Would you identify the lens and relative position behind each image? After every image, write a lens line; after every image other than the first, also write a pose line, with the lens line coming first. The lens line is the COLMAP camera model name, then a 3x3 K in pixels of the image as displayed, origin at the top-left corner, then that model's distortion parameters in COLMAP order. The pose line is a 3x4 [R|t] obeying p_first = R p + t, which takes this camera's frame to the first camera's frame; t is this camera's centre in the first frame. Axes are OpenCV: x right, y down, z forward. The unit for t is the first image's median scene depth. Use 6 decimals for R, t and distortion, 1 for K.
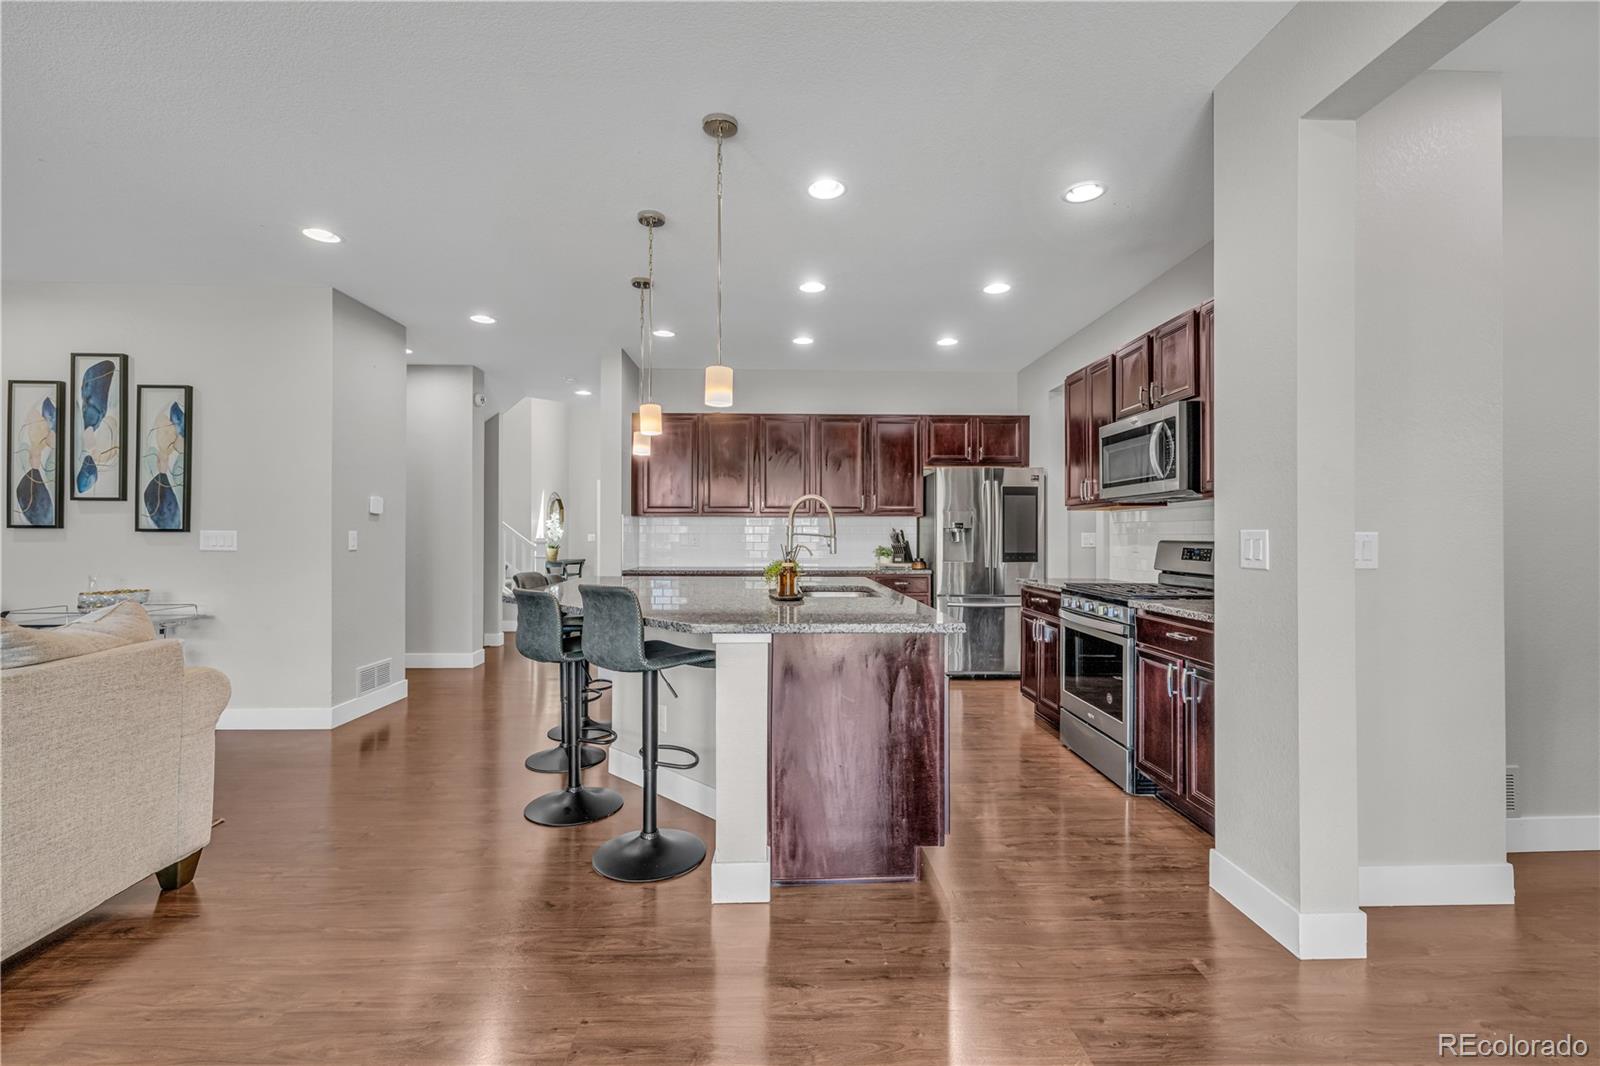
lens RADIAL K [[665.5, 0, 798.1], [0, 665.5, 533.2], [0, 0, 1]] dist [-0.000912, -0.000005]
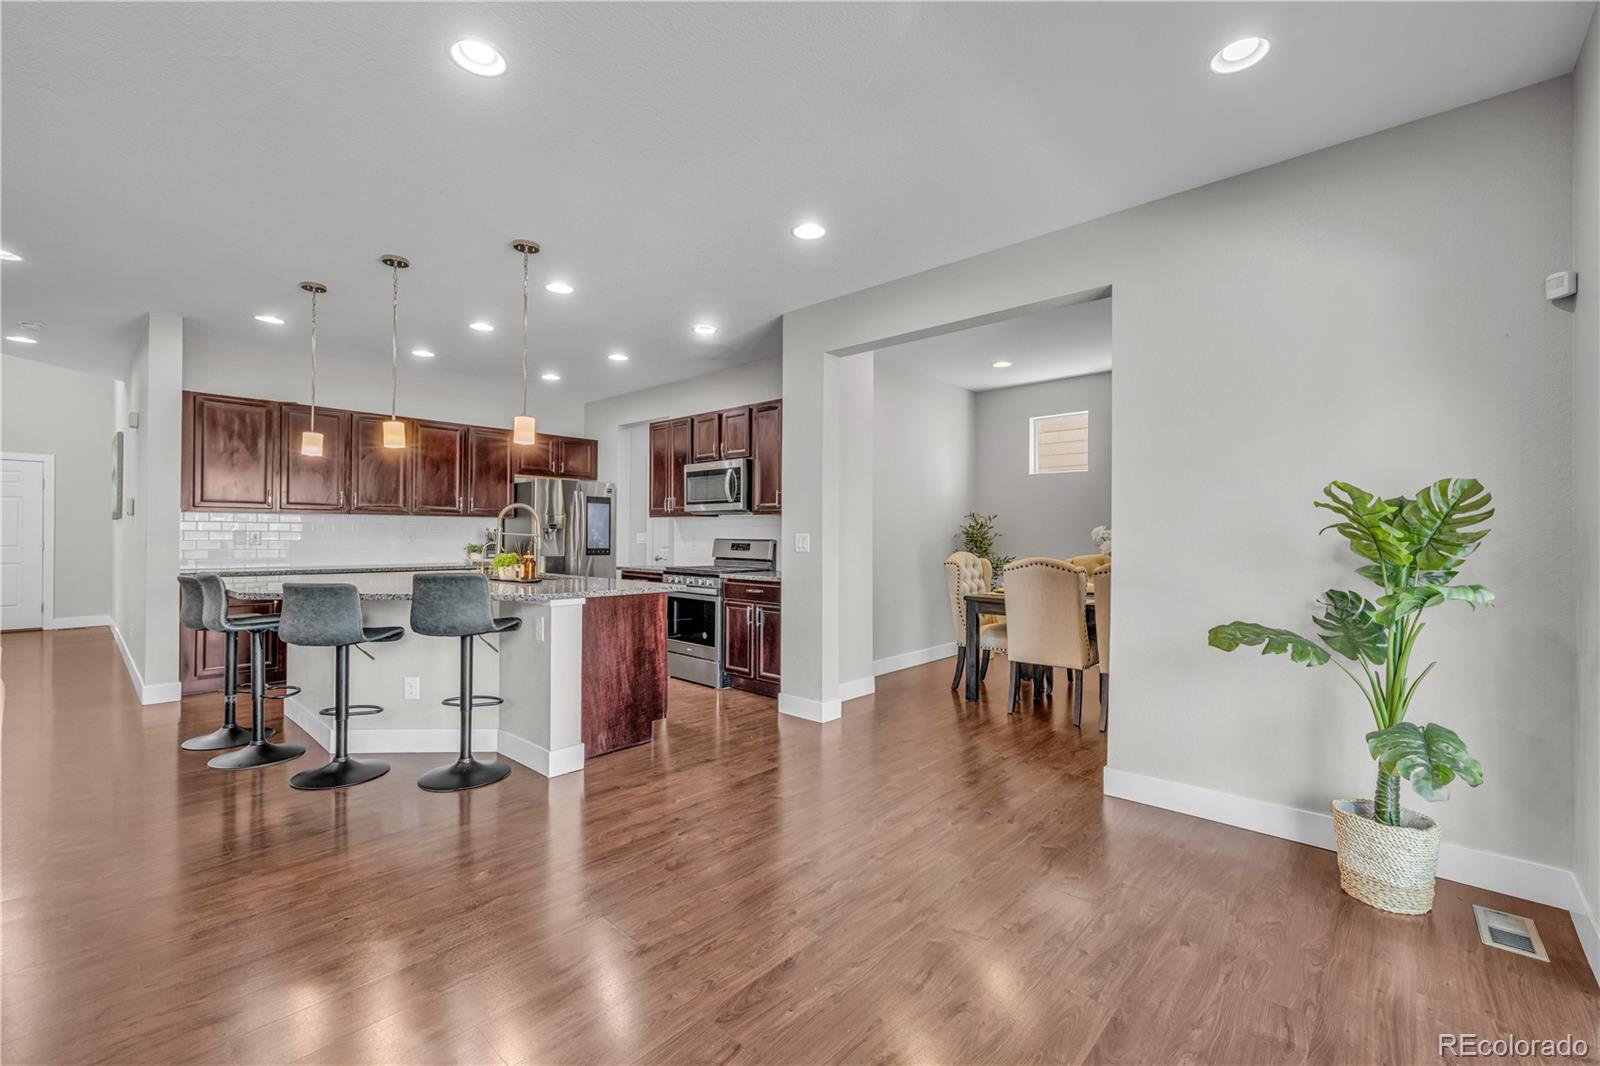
lens RADIAL K [[665.5, 0, 805.4], [0, 665.5, 520.9], [0, 0, 1]] dist [-0.000912, -0.000005]
pose [[0.691697, 0.018929, 0.721940, -0.467626], [-0.007311, 0.999789, -0.019209, -0.002439], [-0.722151, 0.008009, 0.691689, -0.264701]]
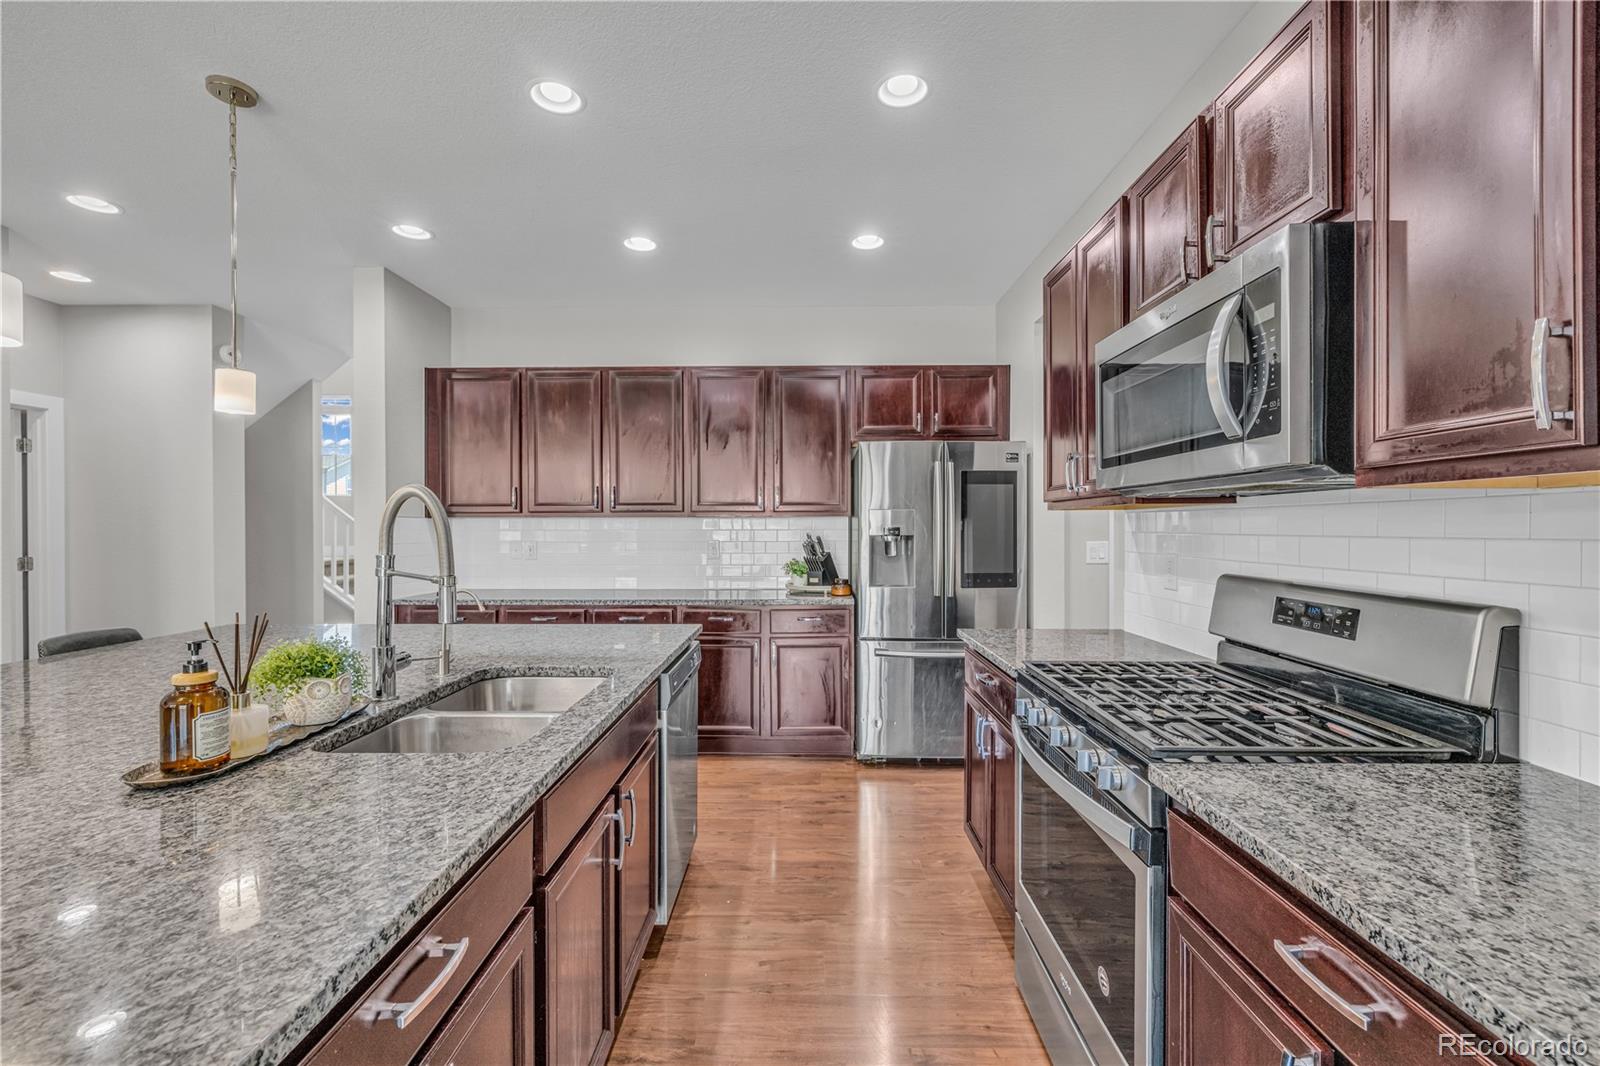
lens RADIAL K [[665.5, 0, 800.0], [0, 665.5, 532.2], [0, 0, 1]] dist [-0.000912, -0.000005]
pose [[0.999110, -0.003773, -0.042012, 0.259046], [0.004275, 0.999920, 0.011871, -0.027315], [0.041964, -0.012040, 0.999047, 0.507255]]
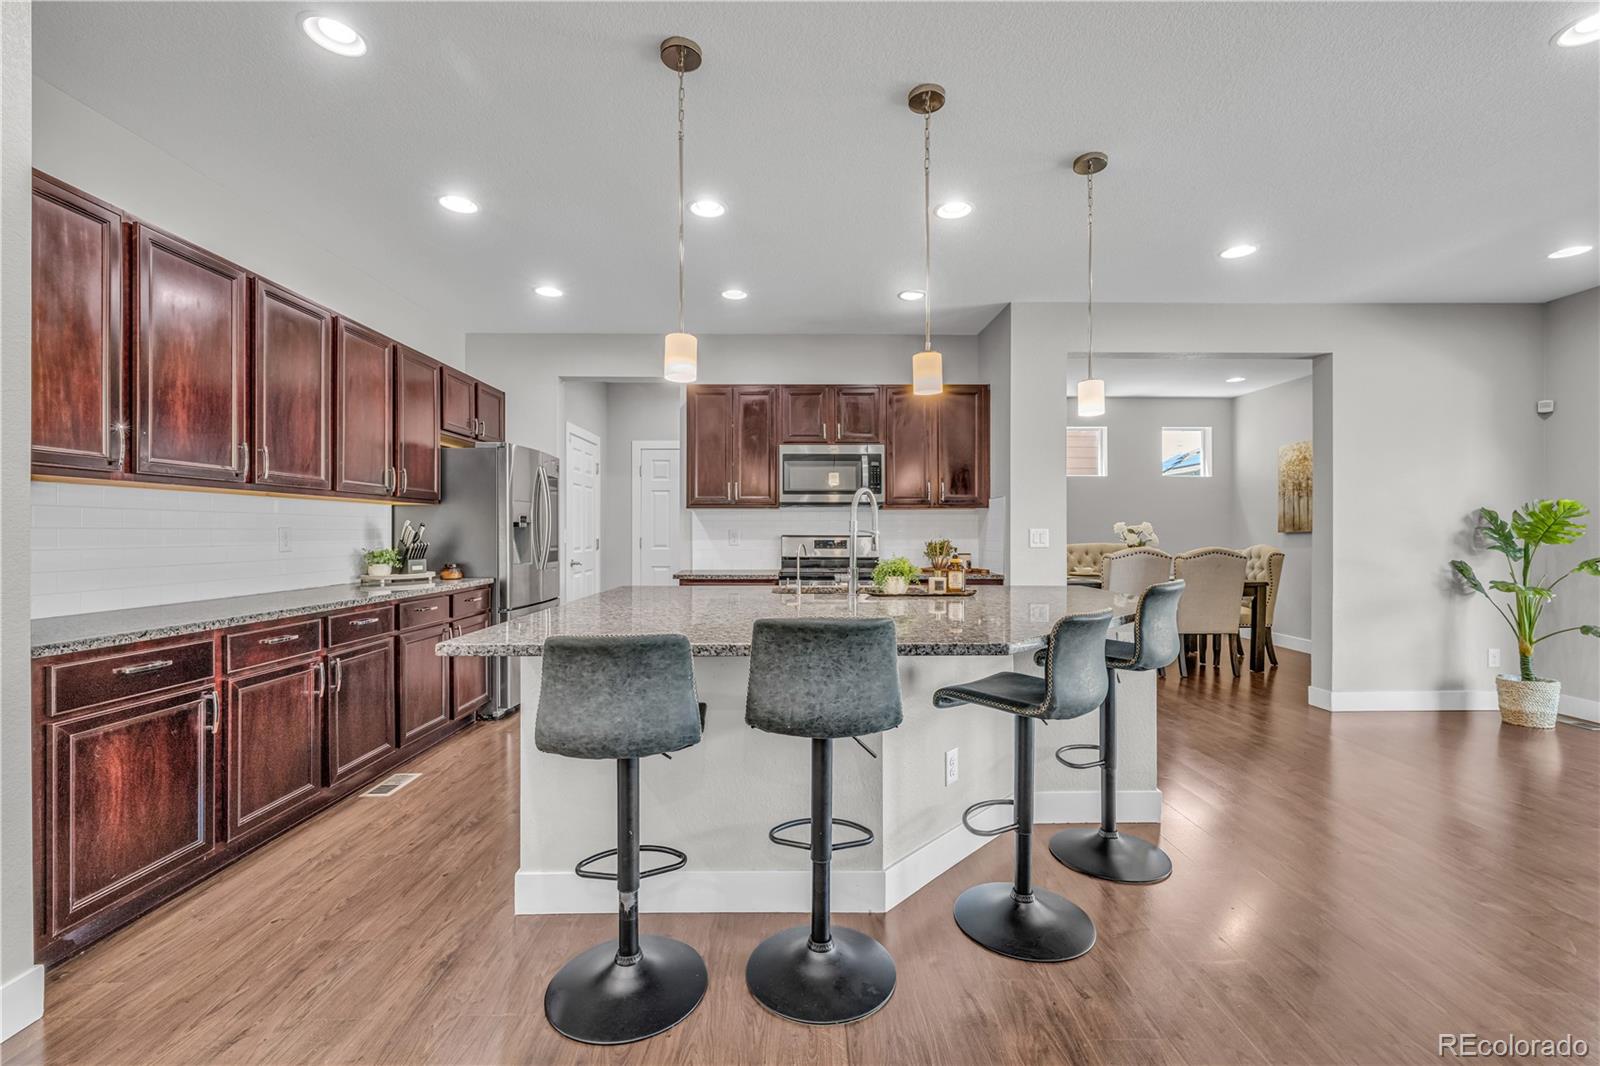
lens RADIAL K [[665.5, 0, 798.0], [0, 665.5, 529.1], [0, 0, 1]] dist [-0.000912, -0.000005]
pose [[0.018966, 0.001691, 0.999819, -0.806568], [-0.003808, 0.999991, -0.001619, 0.000642], [-0.999813, -0.003777, 0.018973, 0.960461]]
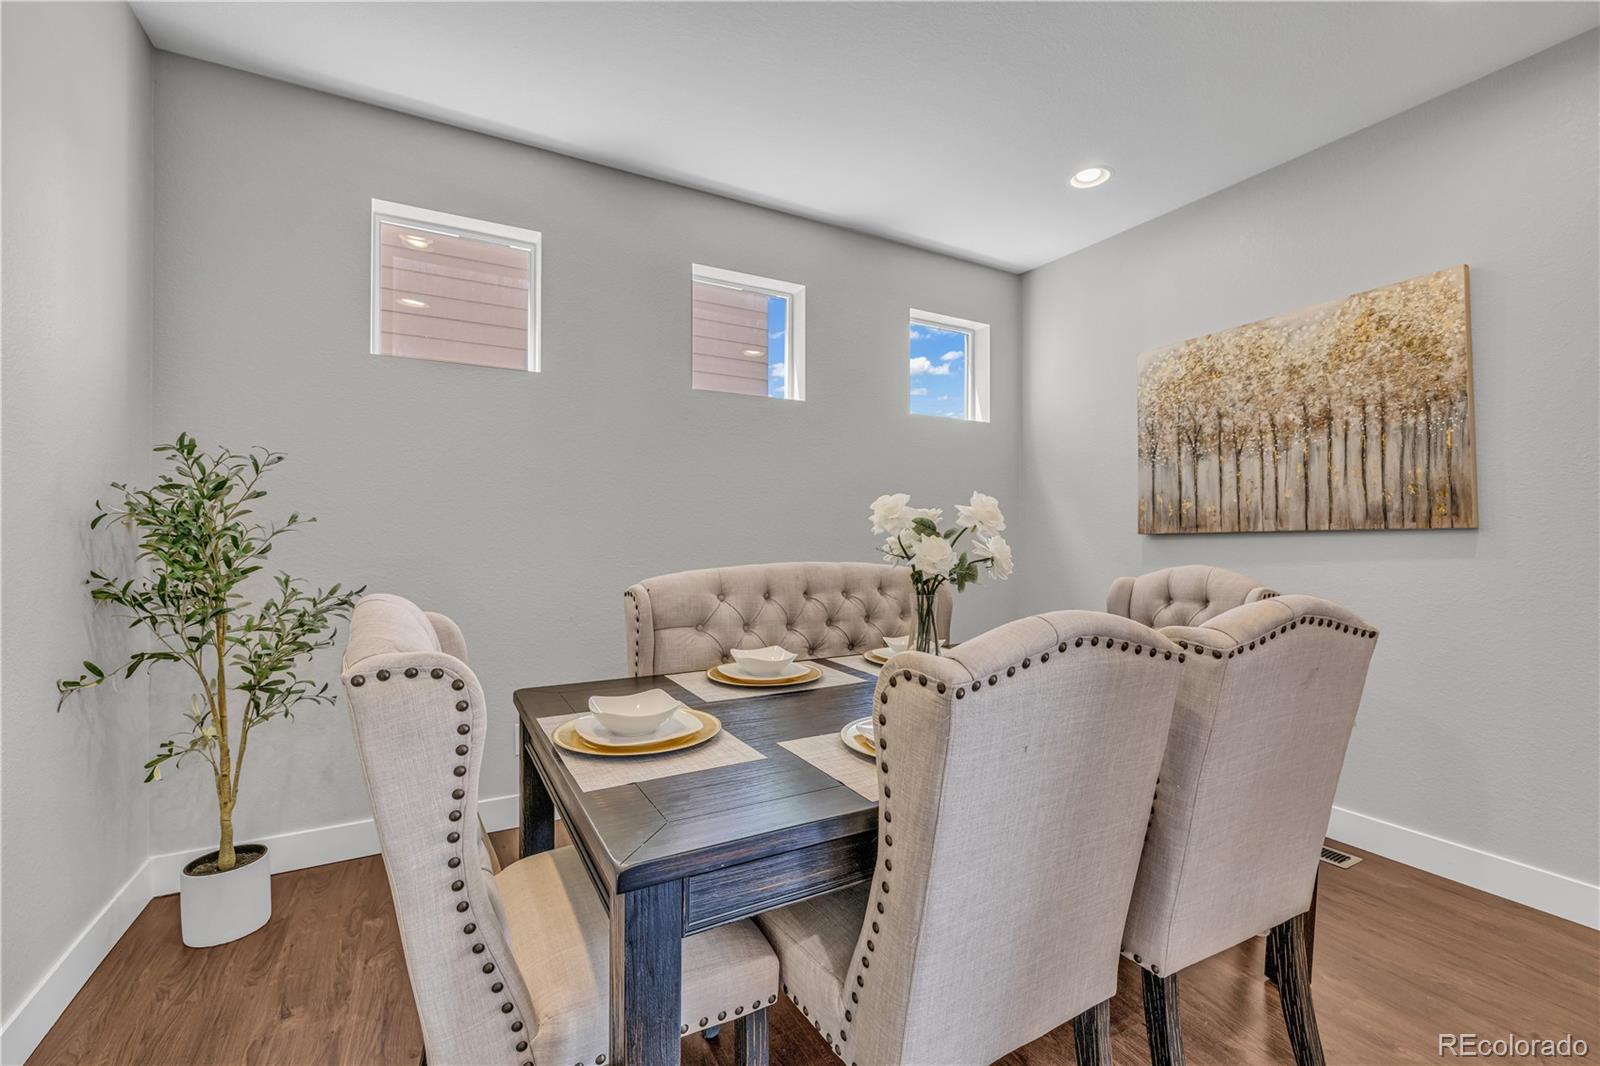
lens RADIAL K [[665.5, 0, 809.4], [0, 665.5, 528.4], [0, 0, 1]] dist [-0.000912, -0.000005]
pose [[-0.465279, 0.002205, 0.885162, 0.465960], [-0.010325, 0.999915, -0.007918, 0.005296], [-0.885104, -0.012823, -0.465216, 0.460773]]
